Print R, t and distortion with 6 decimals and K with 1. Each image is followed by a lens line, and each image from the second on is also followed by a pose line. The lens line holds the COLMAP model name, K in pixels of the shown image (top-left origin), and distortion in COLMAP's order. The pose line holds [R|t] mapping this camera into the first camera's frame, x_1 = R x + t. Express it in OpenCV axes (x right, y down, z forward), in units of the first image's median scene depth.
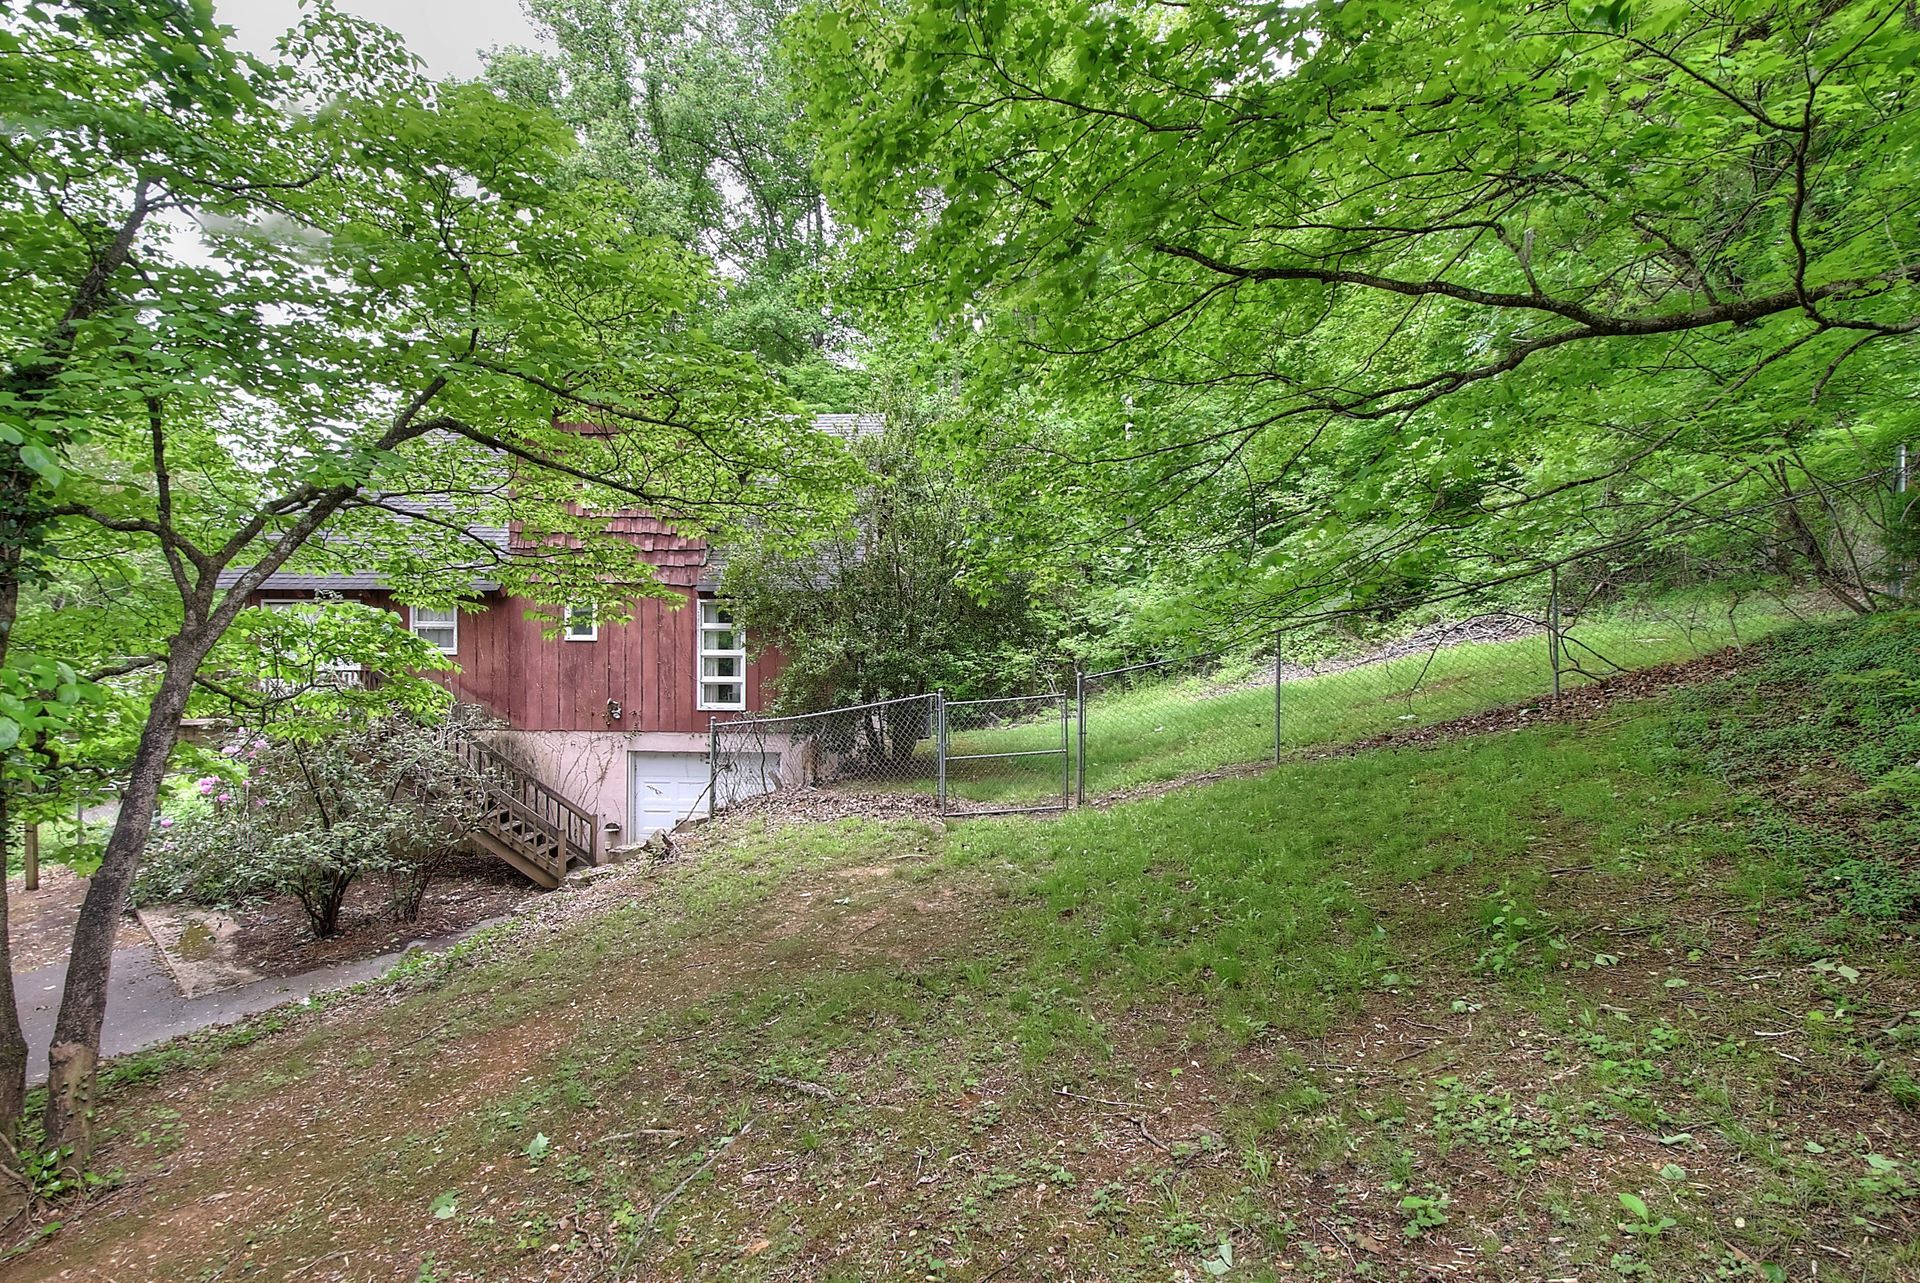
lens RADIAL K [[852.3, 0, 956.9], [0, 852.3, 629.6], [0, 0, 1]] dist [0.006110, -0.005218]
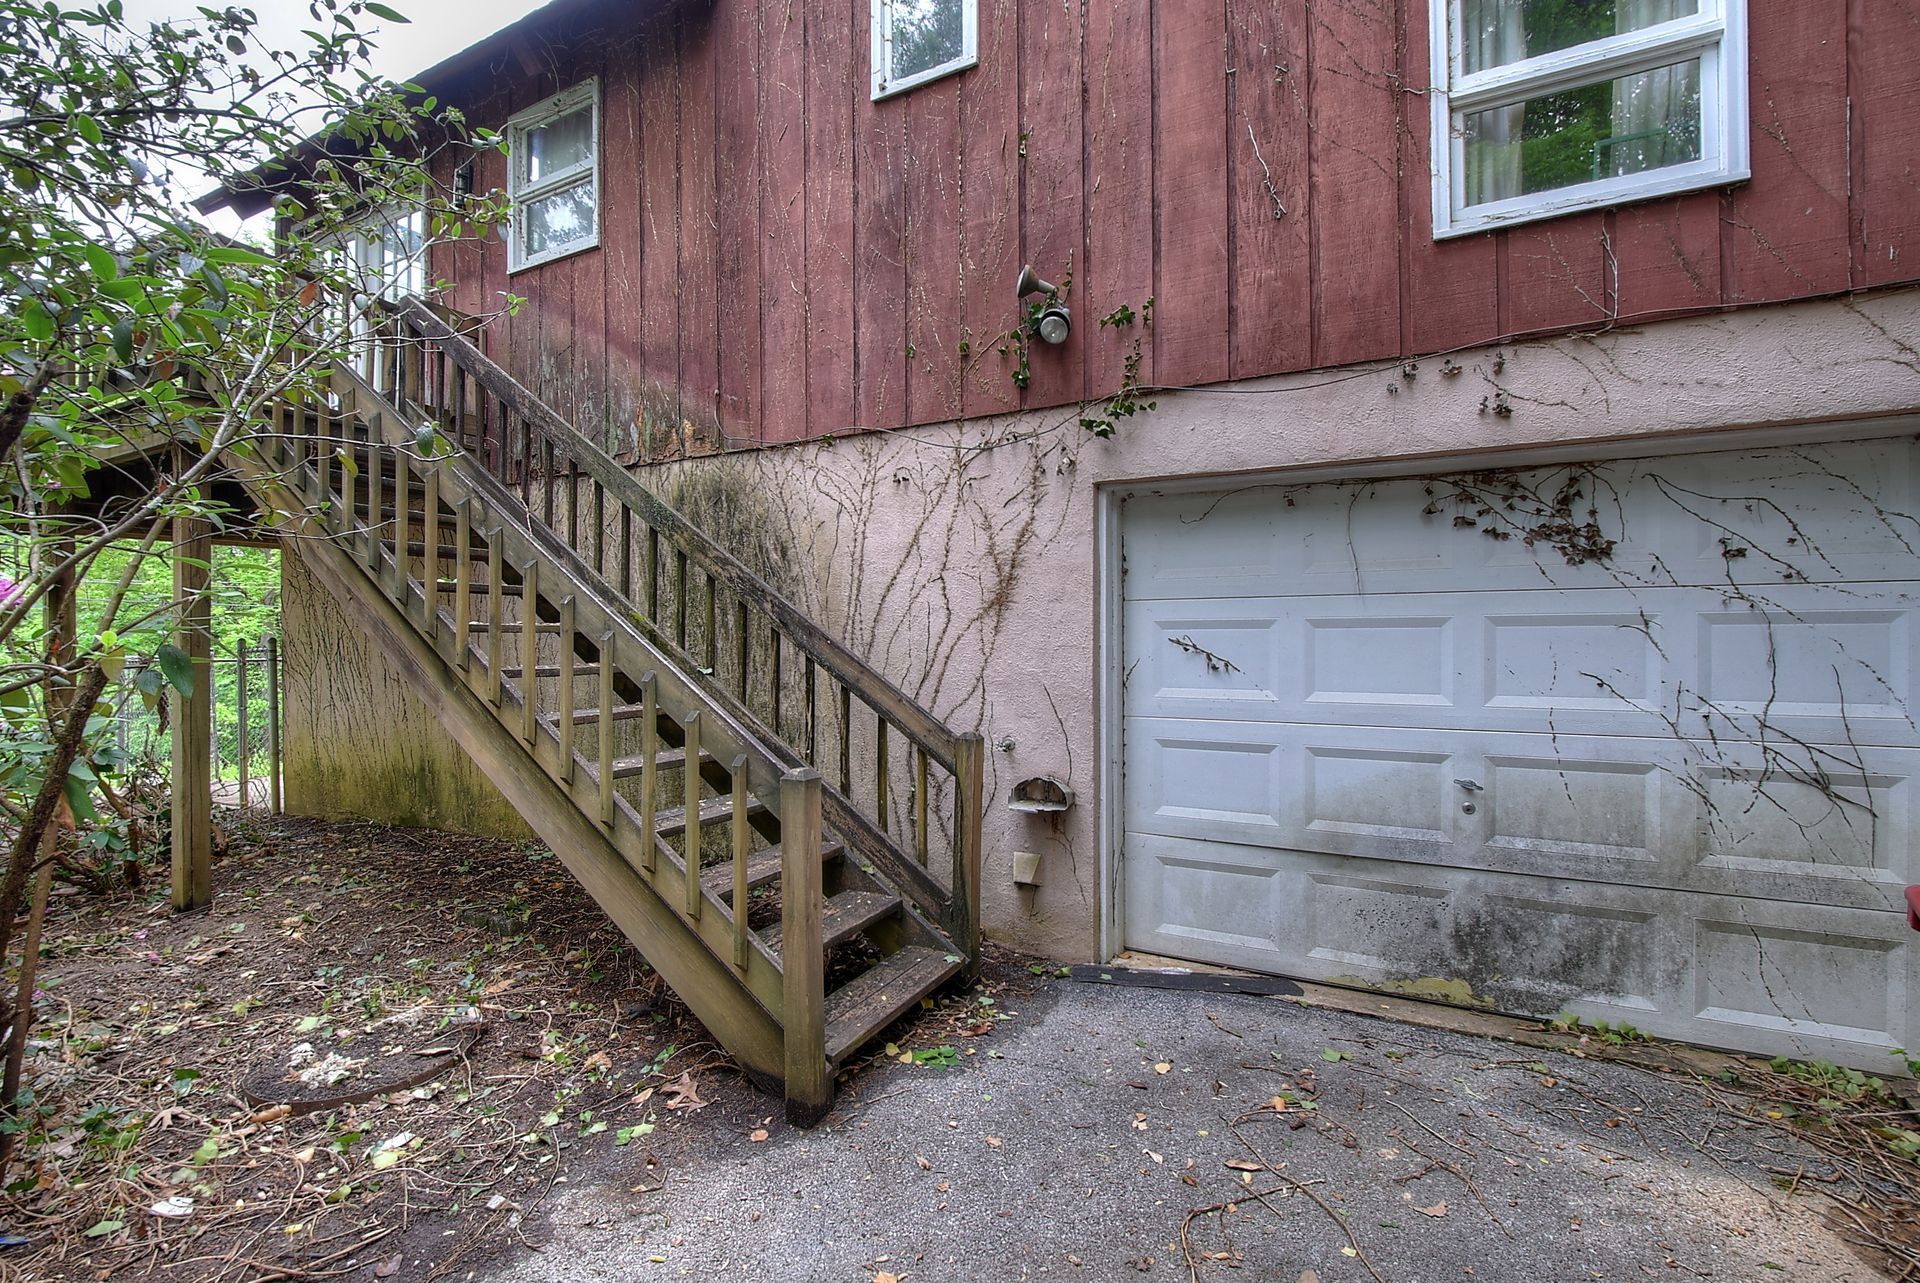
lens RADIAL K [[852.3, 0, 954.4], [0, 852.3, 644.1], [0, 0, 1]] dist [0.006110, -0.005218]
pose [[0.891901, -0.007347, -0.452172, -0.313132], [0.006513, 0.999973, -0.003401, 0.187693], [0.452184, 0.000088, 0.891924, 0.767003]]
